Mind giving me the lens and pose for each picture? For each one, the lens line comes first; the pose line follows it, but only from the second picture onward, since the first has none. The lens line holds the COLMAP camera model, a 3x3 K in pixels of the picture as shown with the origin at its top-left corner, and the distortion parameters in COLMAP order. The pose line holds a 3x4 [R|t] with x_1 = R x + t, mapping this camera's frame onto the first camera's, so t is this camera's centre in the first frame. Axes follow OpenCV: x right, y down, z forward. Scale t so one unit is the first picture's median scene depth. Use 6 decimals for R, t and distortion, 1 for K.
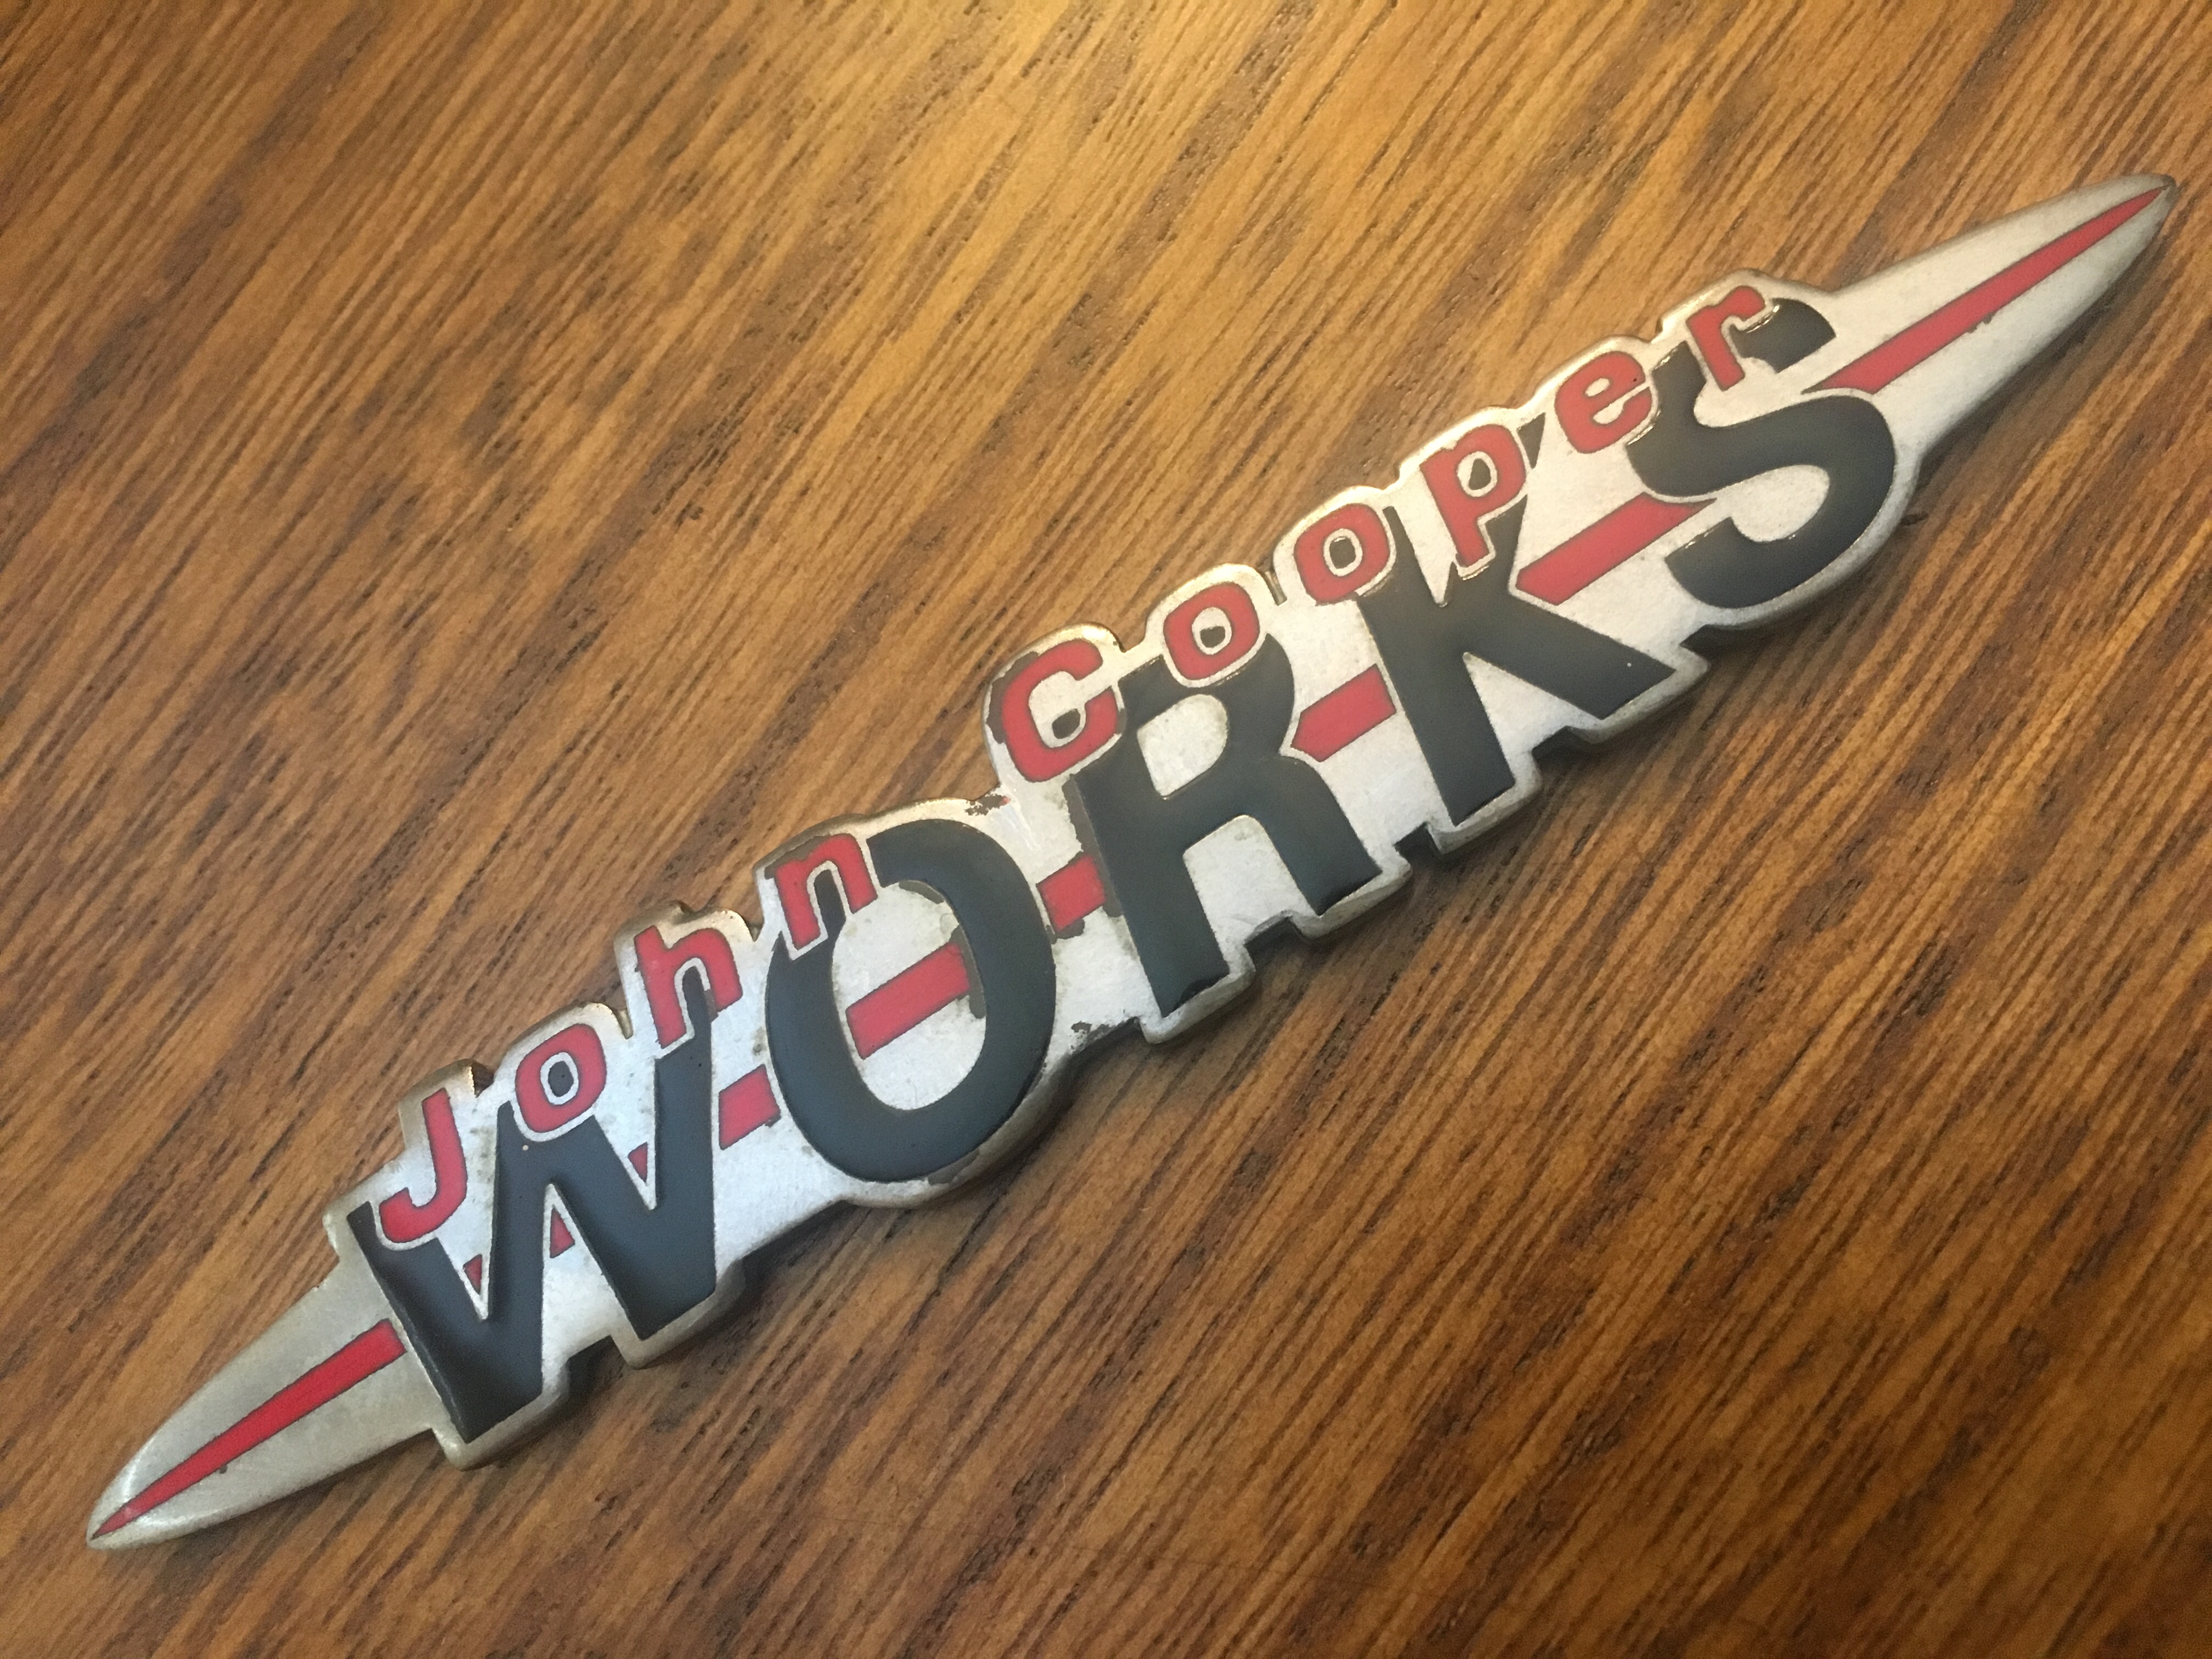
lens RADIAL K [[1992.2, 0, 1106.0], [0, 1992.2, 829.5], [0, 0, 1]] dist [0.061555, -0.167411]
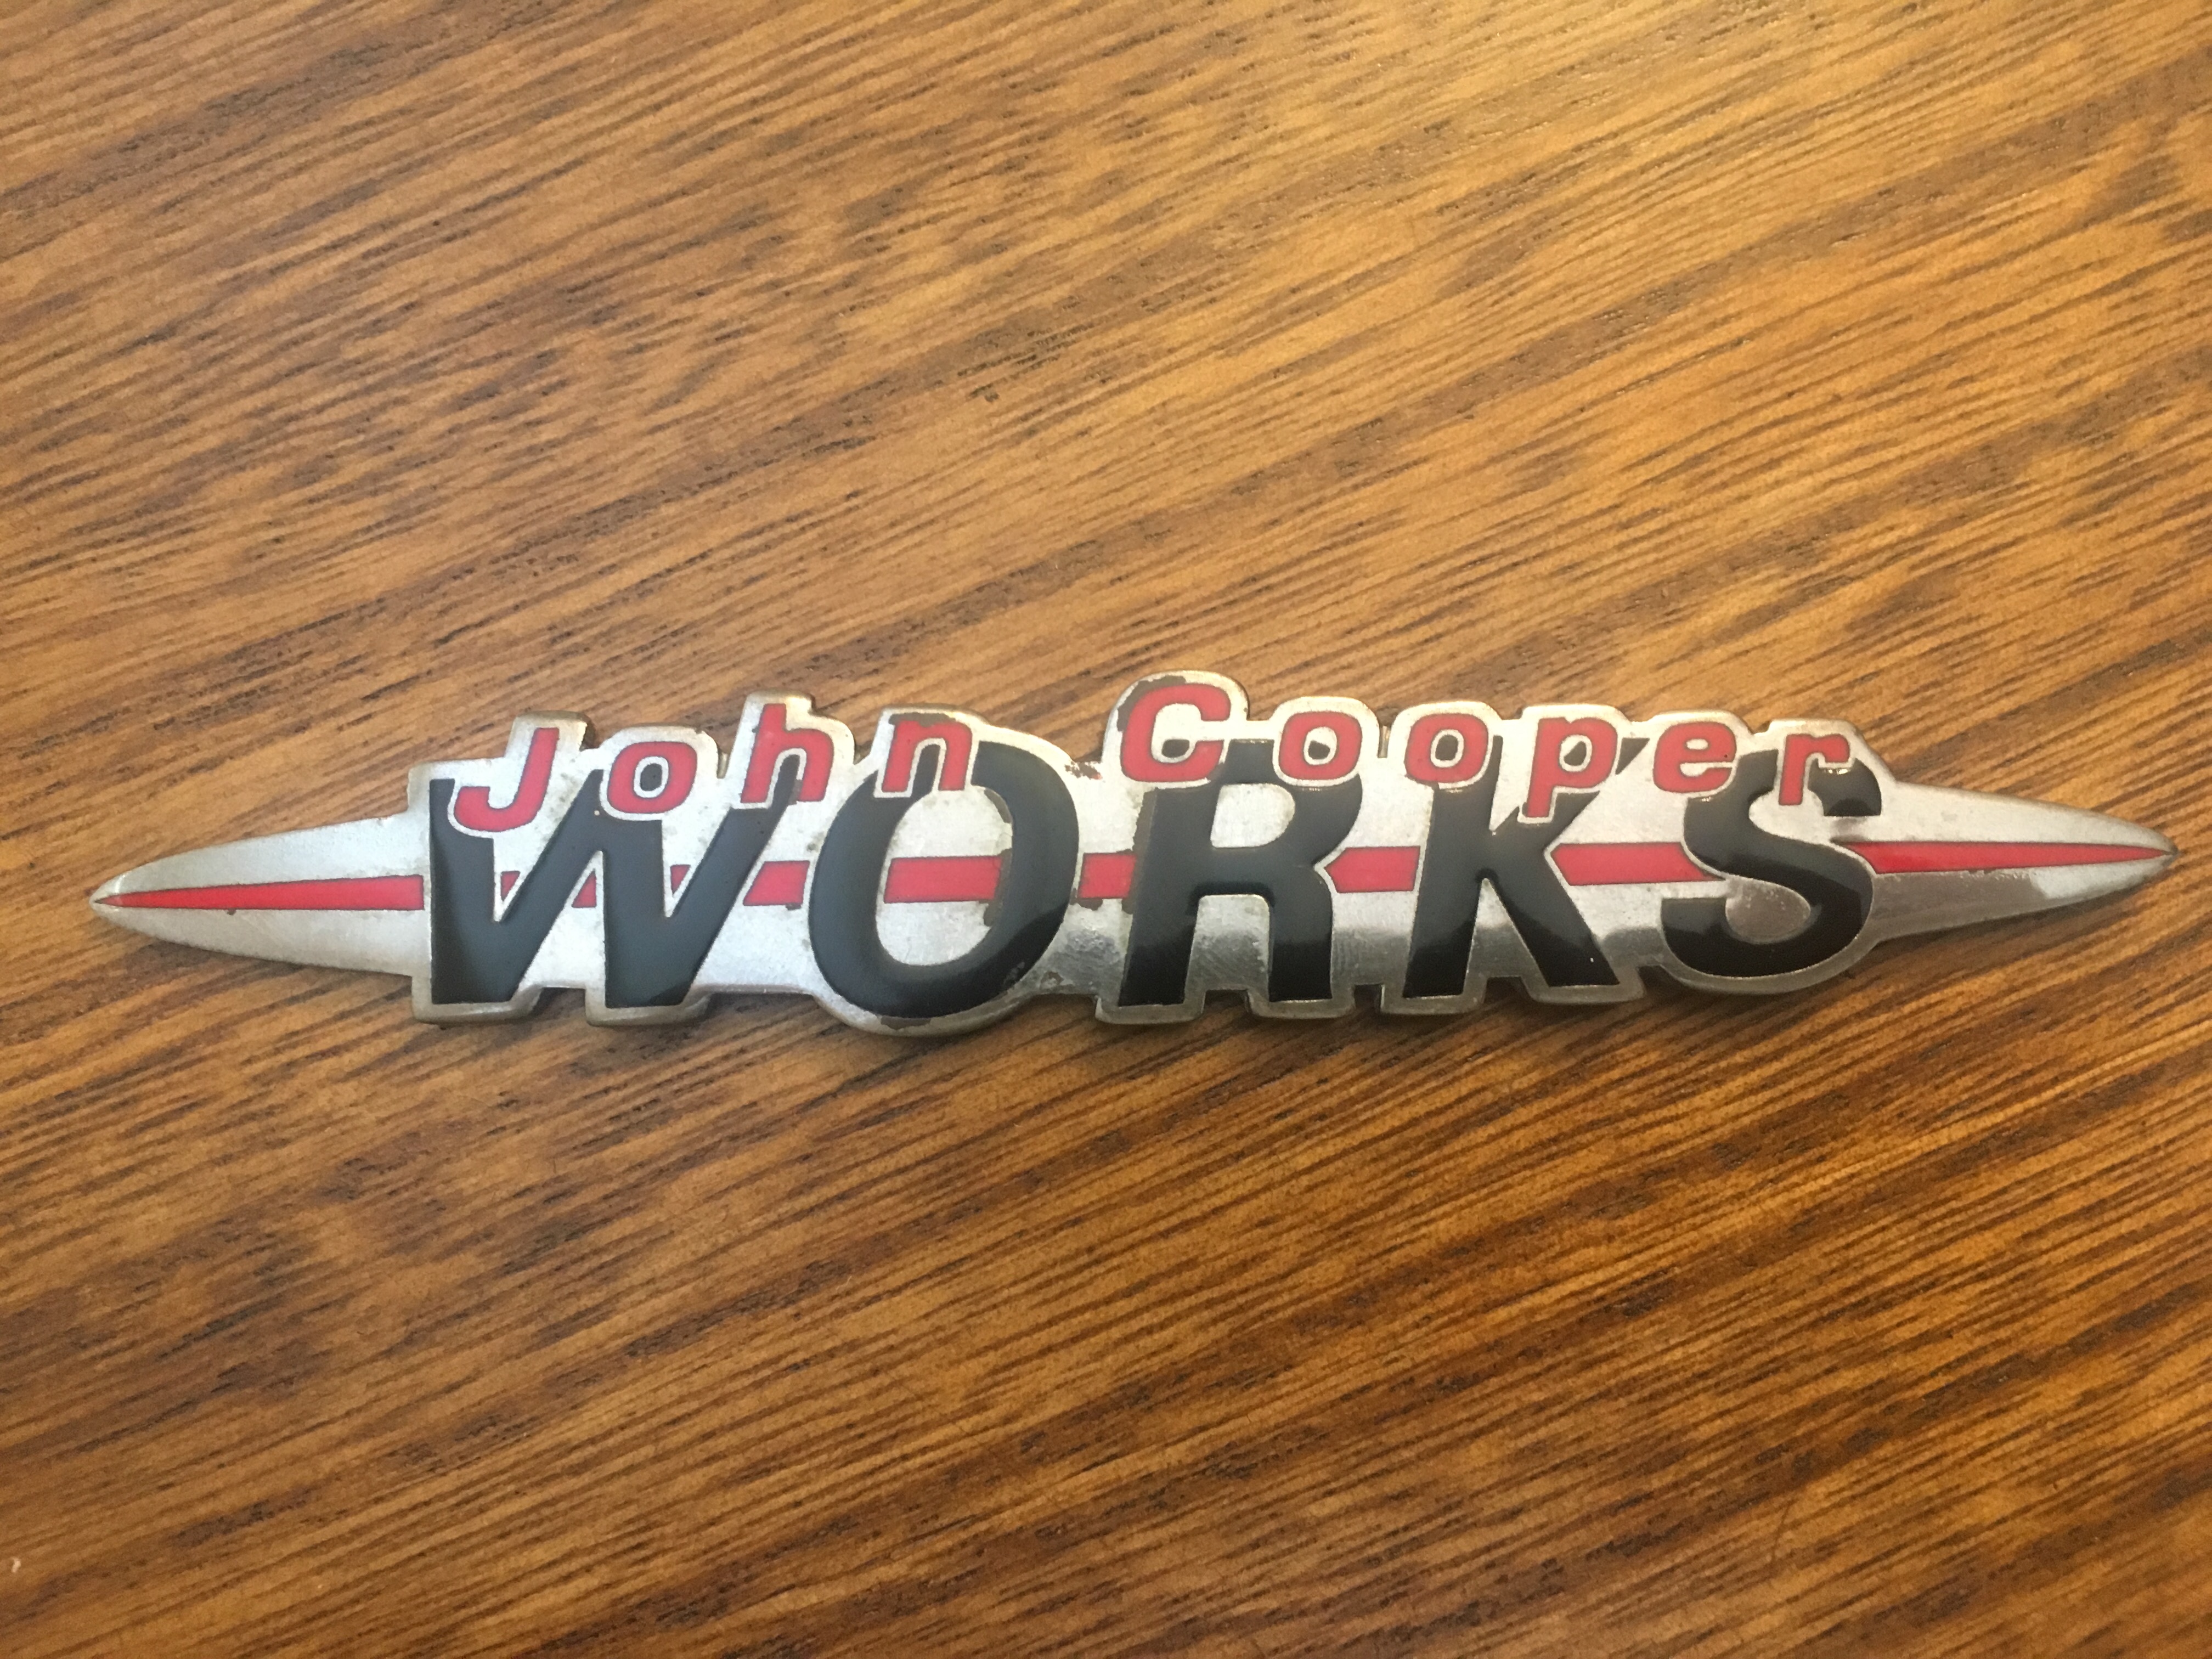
lens RADIAL K [[1992.2, 0, 1106.0], [0, 1992.2, 829.5], [0, 0, 1]] dist [0.061555, -0.167411]
pose [[0.842016, 0.525366, 0.122472, -0.175466], [-0.536587, 0.839041, 0.089915, -0.097453], [-0.055521, -0.141427, 0.988391, -0.174826]]
